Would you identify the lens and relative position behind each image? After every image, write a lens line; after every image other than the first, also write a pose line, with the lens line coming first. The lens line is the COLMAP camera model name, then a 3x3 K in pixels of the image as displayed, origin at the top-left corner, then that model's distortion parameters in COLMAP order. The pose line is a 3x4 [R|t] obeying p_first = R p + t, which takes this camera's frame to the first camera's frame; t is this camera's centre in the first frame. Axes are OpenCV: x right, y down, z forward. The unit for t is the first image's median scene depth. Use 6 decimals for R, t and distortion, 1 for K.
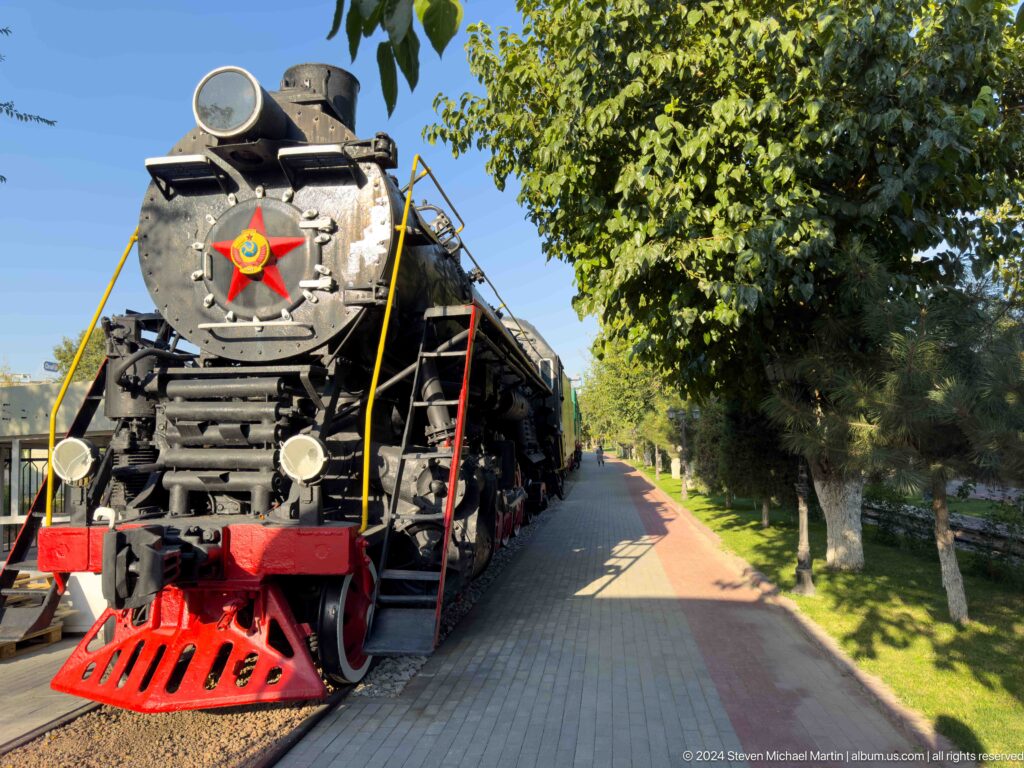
lens RADIAL K [[746.6, 0, 514.0], [0, 746.6, 384.8], [0, 0, 1]] dist [0.075016, -0.062995]
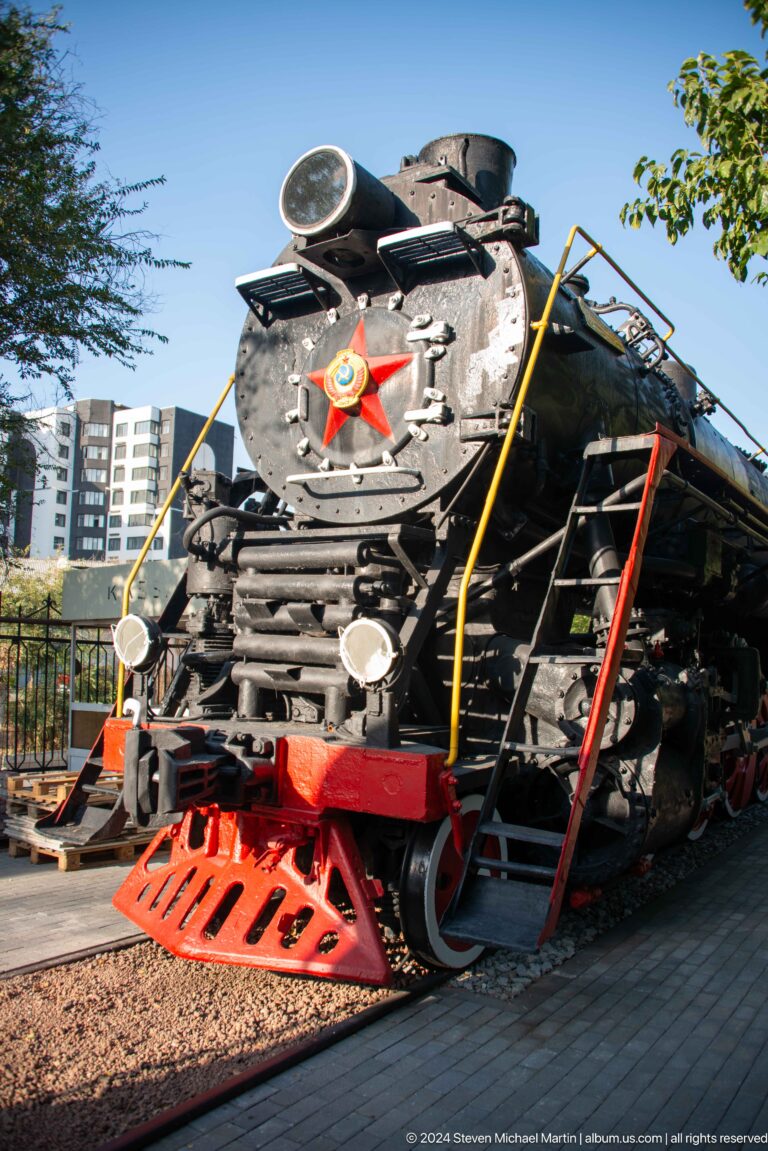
lens RADIAL K [[944.6, 0, 379.6], [0, 944.6, 578.9], [0, 0, 1]] dist [-0.116394, 0.031740]
pose [[0.896307, 0.008185, -0.443358, 0.095399], [-0.007275, 0.999966, 0.003754, 0.019915], [0.443374, -0.000140, 0.896337, 0.160435]]
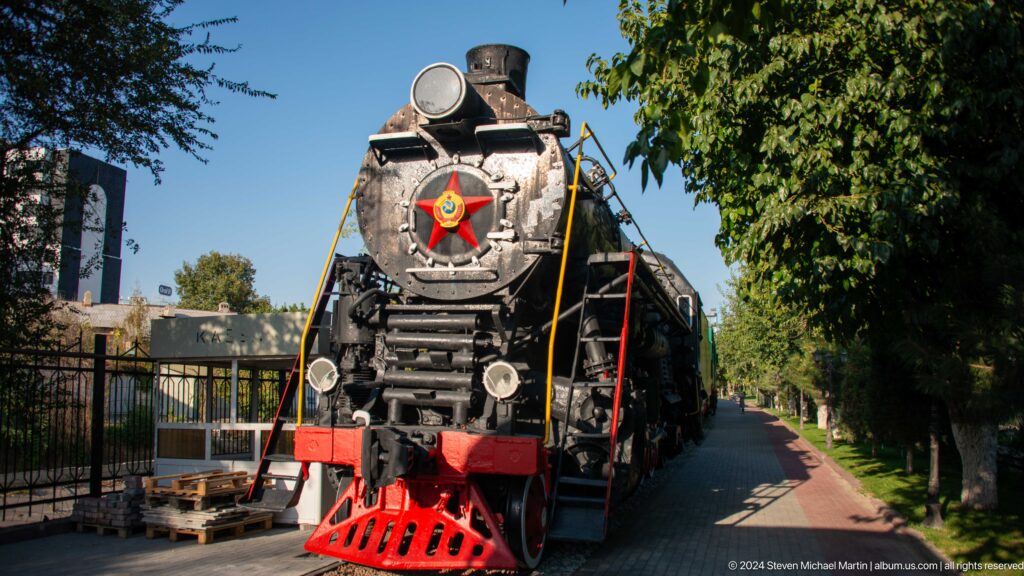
lens RADIAL K [[855.3, 0, 503.2], [0, 855.3, 287.5], [0, 0, 1]] dist [-0.110012, 0.034944]
pose [[0.987639, 0.017473, -0.155767, -0.046684], [-0.023137, 0.999132, -0.034627, -0.005655], [0.155027, 0.037803, 0.987187, -0.311298]]
